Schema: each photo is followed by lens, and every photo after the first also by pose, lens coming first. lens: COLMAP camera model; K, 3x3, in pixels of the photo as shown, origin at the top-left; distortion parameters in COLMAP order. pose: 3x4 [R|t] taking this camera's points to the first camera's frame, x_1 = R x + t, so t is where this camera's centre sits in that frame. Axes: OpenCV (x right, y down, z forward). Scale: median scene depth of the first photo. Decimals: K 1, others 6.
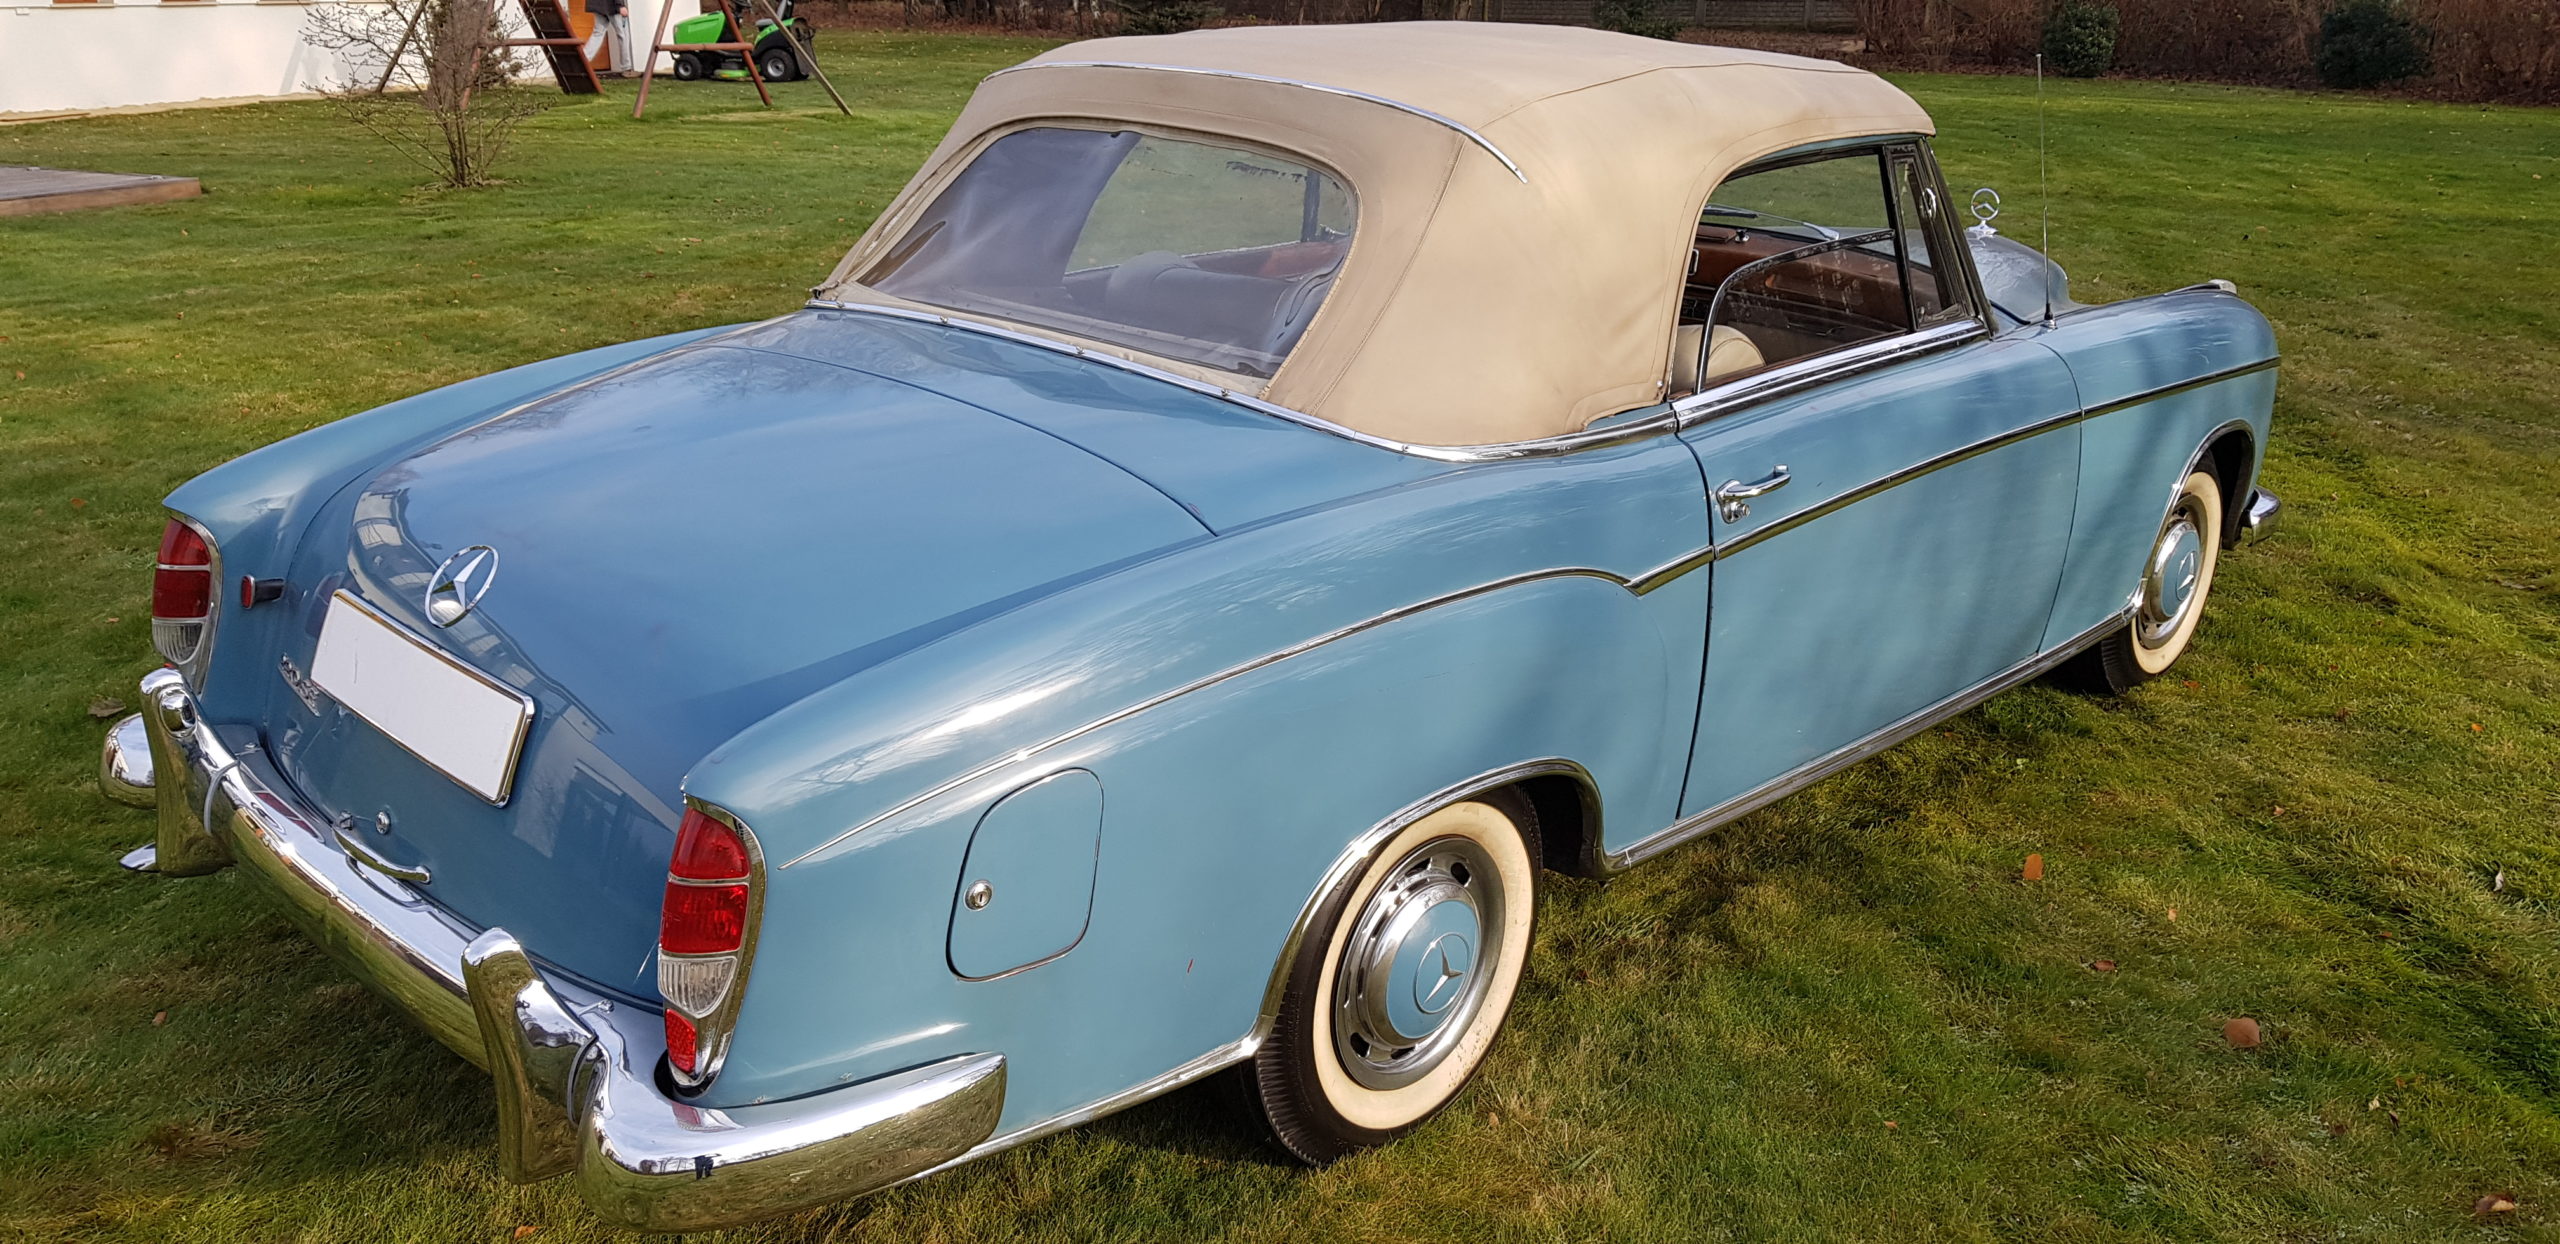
lens RADIAL K [[1951.8, 0, 1301.4], [0, 1951.8, 618.3], [0, 0, 1]] dist [0.083546, -0.113044]
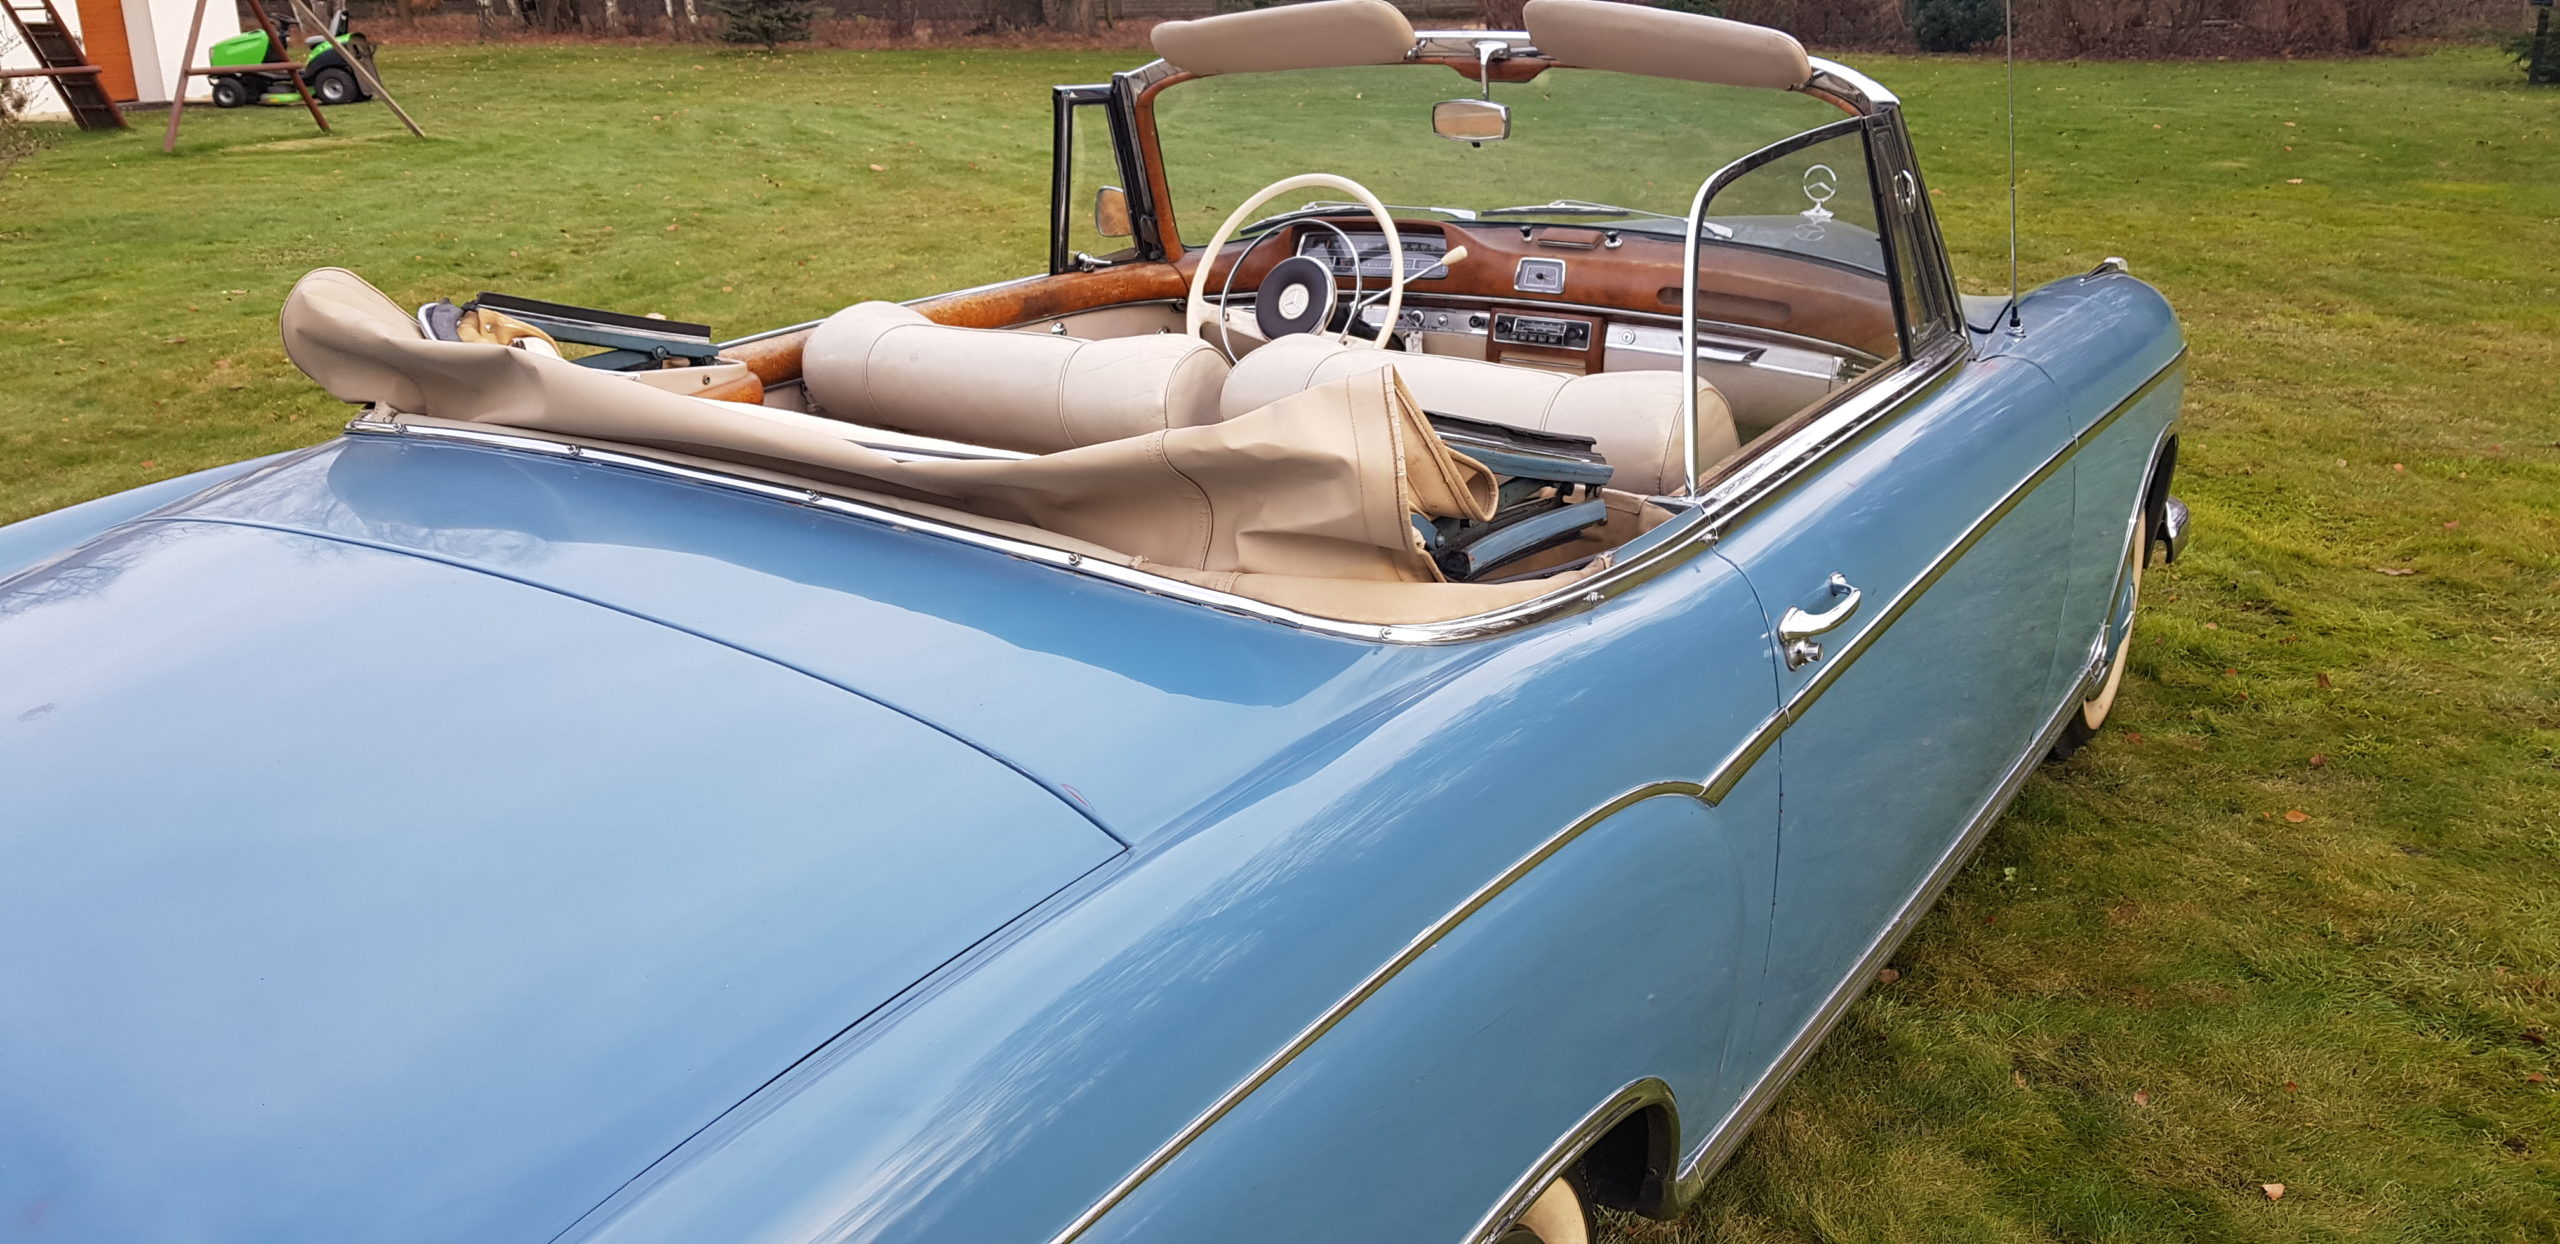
lens RADIAL K [[1849.0, 0, 1231.7], [0, 1849.0, 561.0], [0, 0, 1]] dist [0.005798, -0.001065]
pose [[0.982825, -0.081897, 0.165373, -0.031687], [0.083841, 0.996468, -0.004797, -0.039918], [-0.164396, 0.018580, 0.986219, 0.156491]]
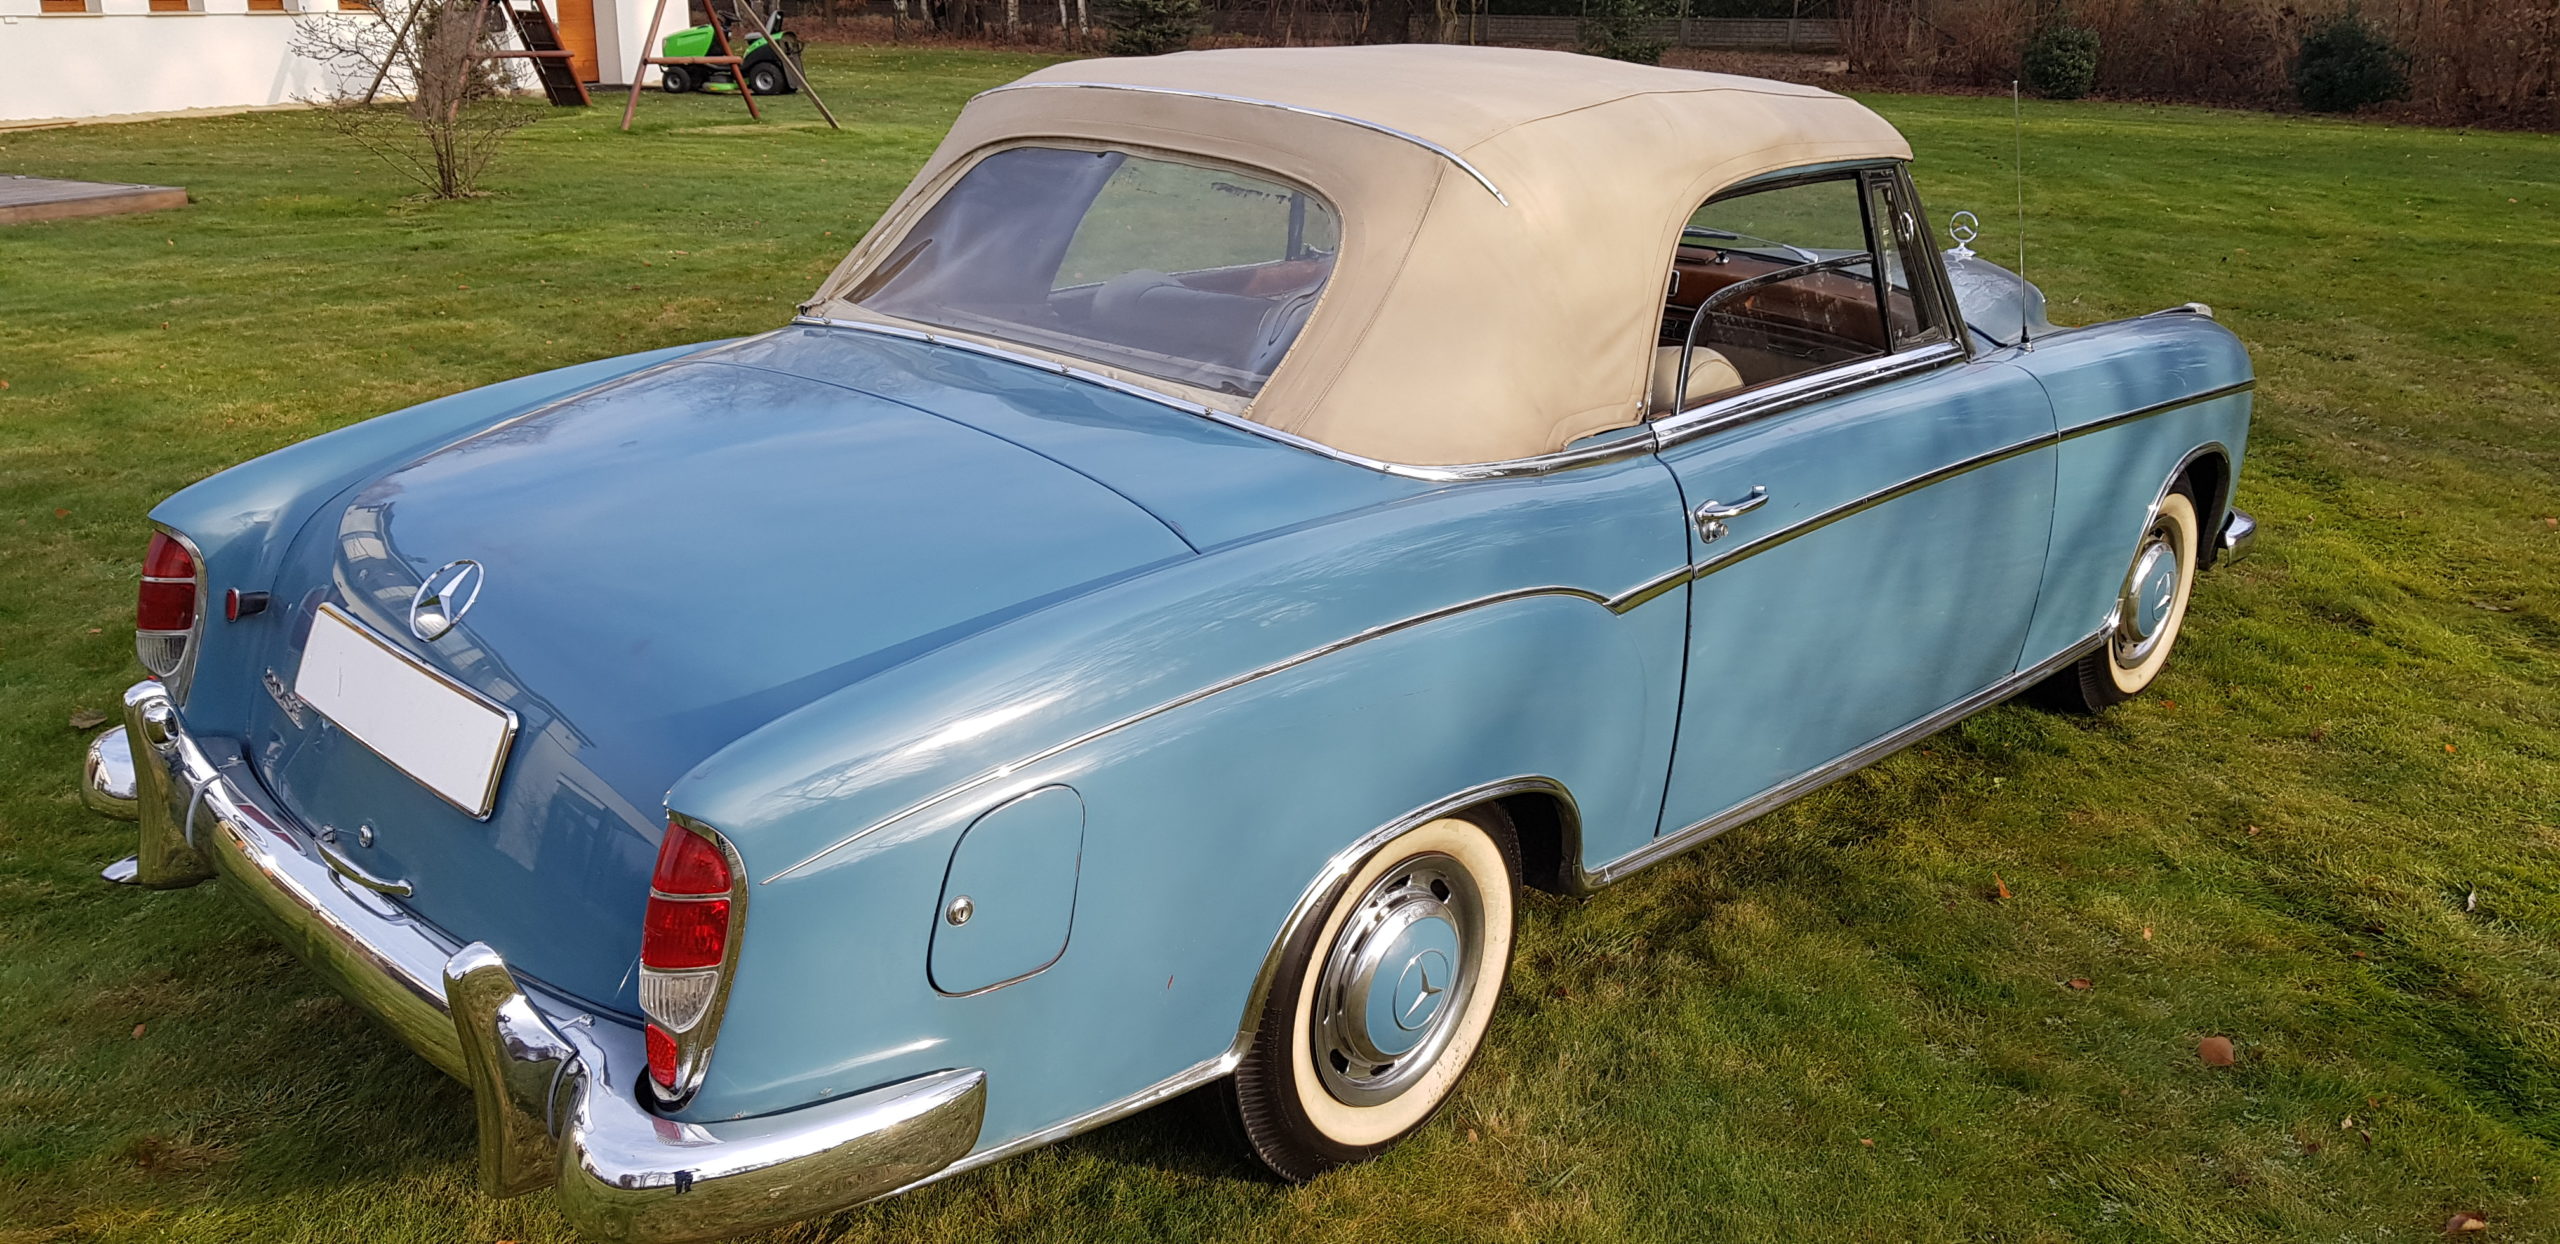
lens RADIAL K [[1955.0, 0, 1300.8], [0, 1955.0, 603.4], [0, 0, 1]] dist [0.082782, -0.113199]
pose [[0.999965, 0.004606, 0.006936, 0.000765], [-0.004506, 0.999888, -0.014289, -0.000835], [-0.007001, 0.014257, 0.999874, -0.003194]]
